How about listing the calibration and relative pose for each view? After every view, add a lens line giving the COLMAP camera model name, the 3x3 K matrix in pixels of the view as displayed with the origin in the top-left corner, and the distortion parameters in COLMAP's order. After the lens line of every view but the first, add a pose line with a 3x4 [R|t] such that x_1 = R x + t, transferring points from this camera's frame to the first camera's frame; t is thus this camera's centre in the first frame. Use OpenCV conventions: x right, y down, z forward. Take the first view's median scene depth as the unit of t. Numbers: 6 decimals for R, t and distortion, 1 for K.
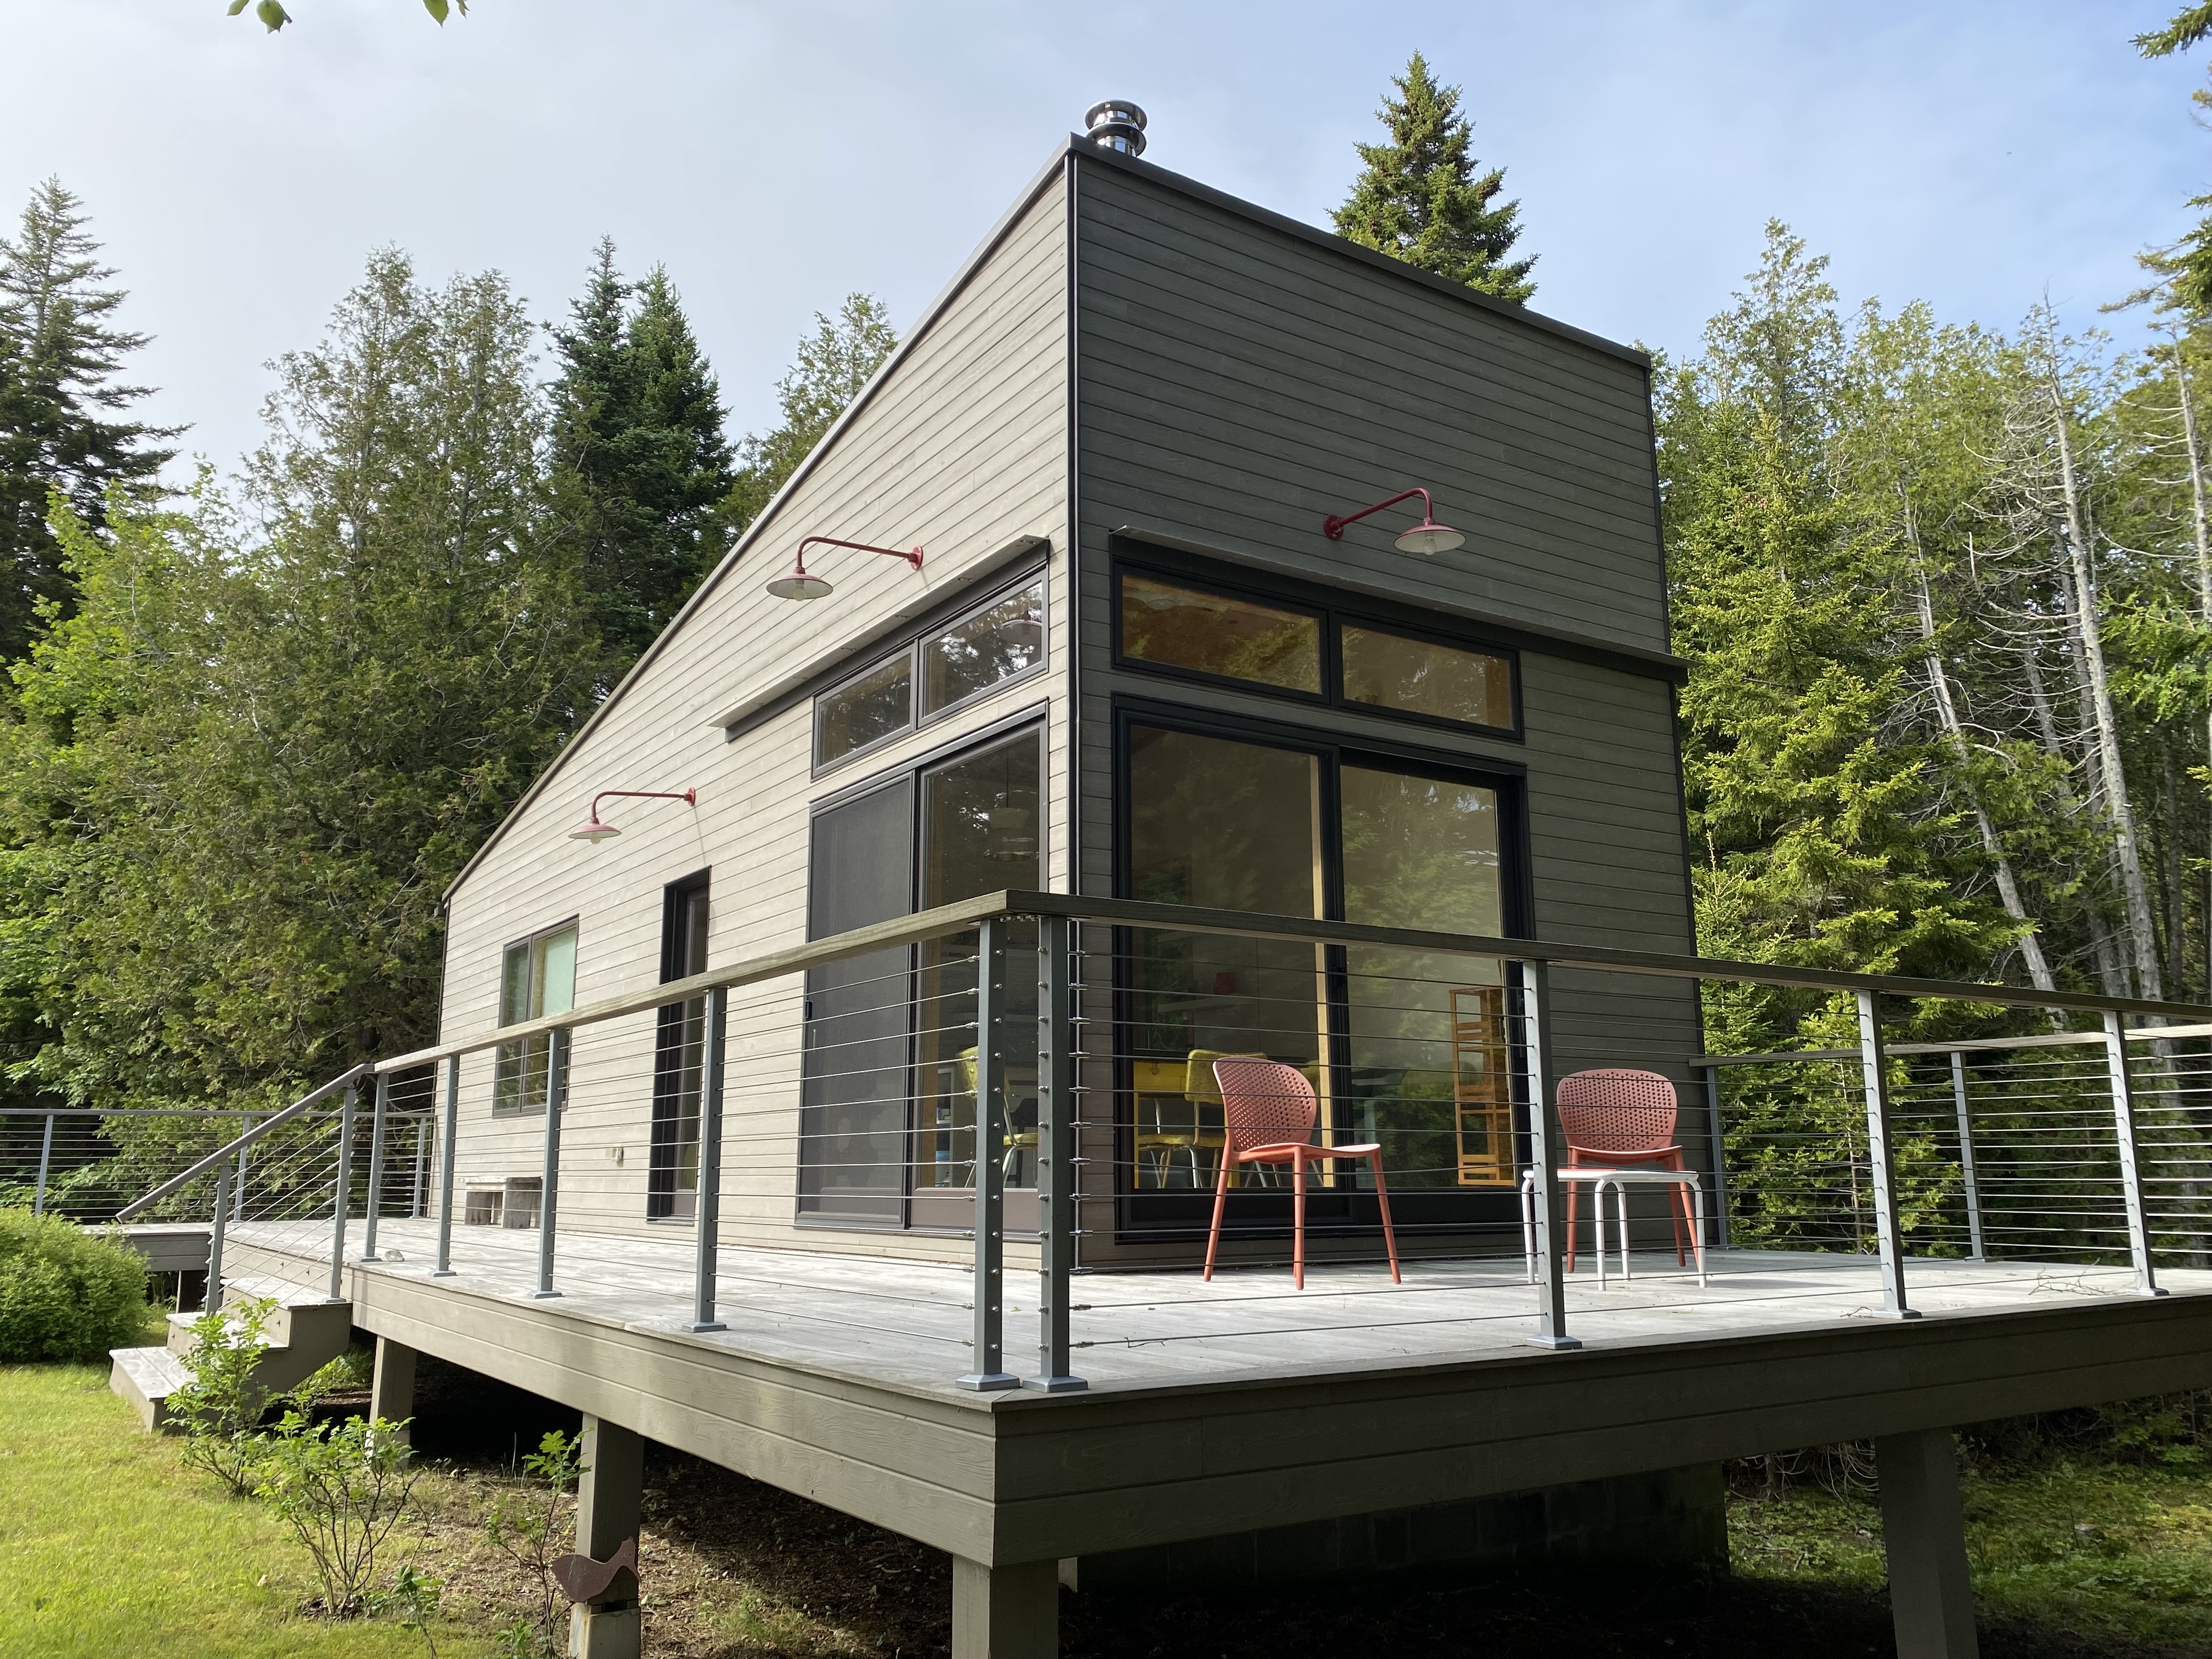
lens RADIAL K [[1678.2, 0, 1100.6], [0, 1678.2, 814.6], [0, 0, 1]] dist [0.002557, 0.000855]
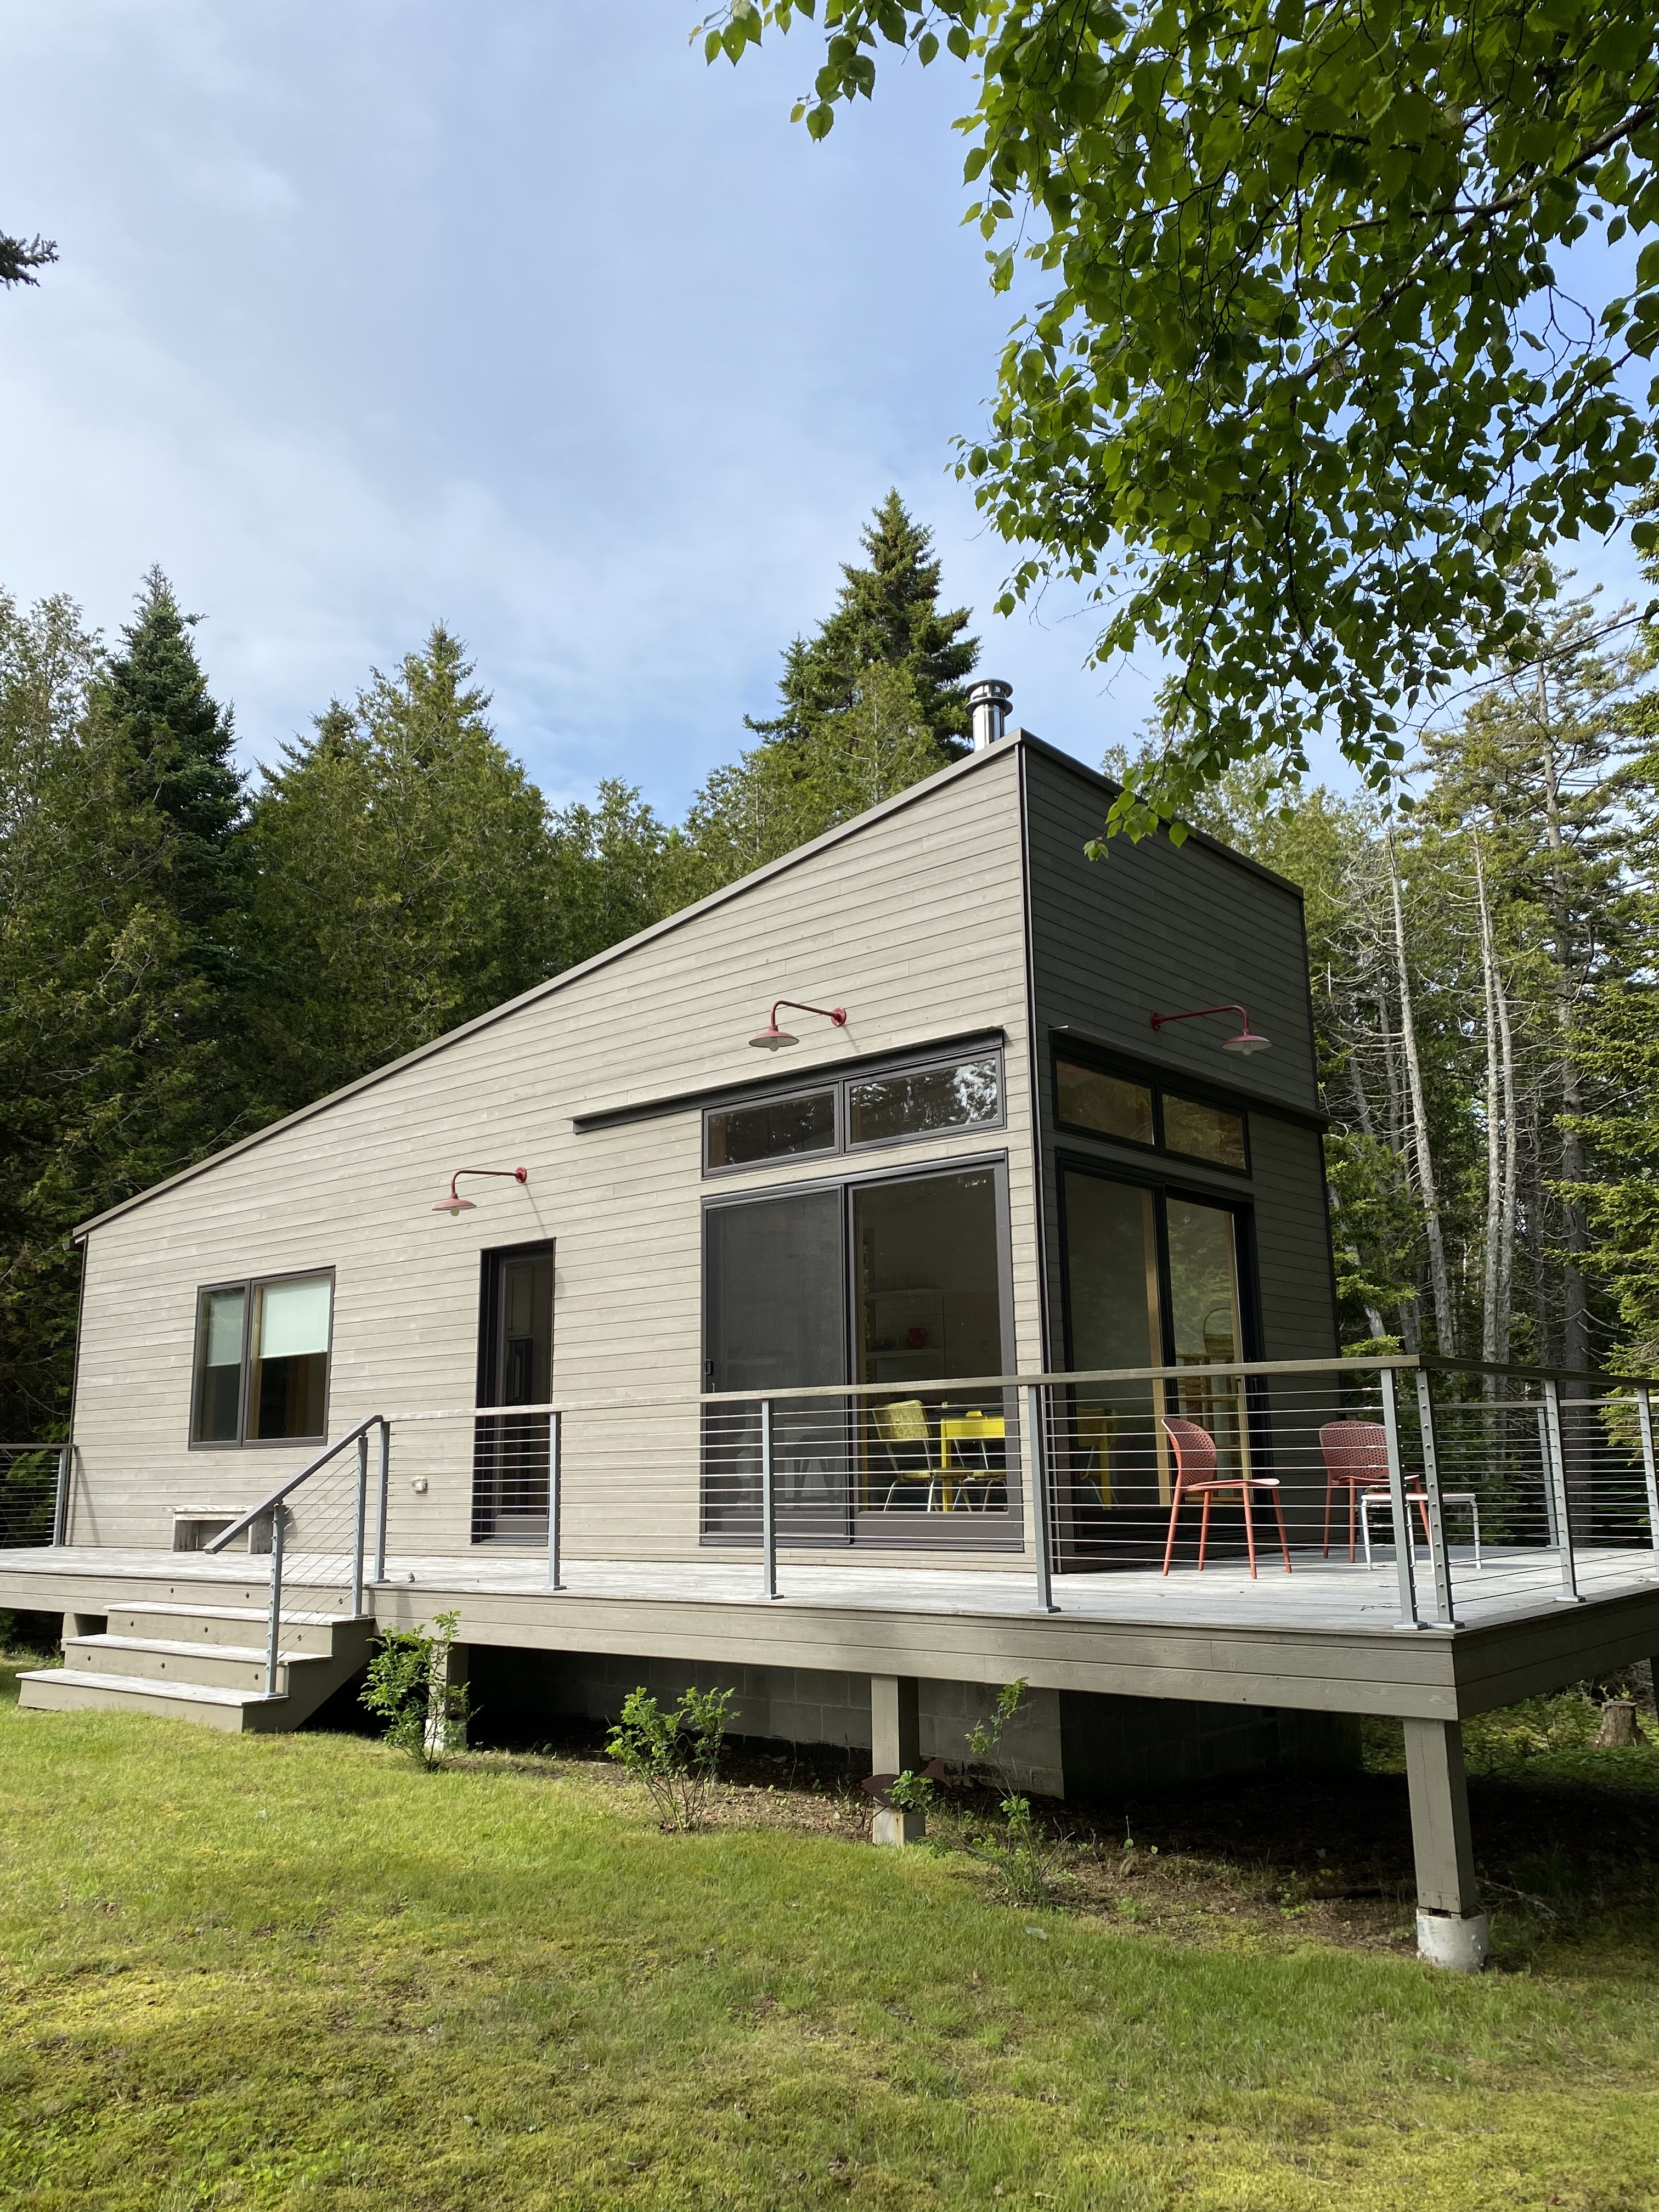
lens RADIAL K [[1691.0, 0, 829.5], [0, 1691.0, 1106.0], [0, 0, 1]] dist [0.023169, -0.000338]
pose [[0.955771, 0.050290, 0.289781, -0.479287], [-0.048226, 0.998735, -0.014265, -0.065091], [-0.290132, -0.000341, 0.956987, -0.227739]]
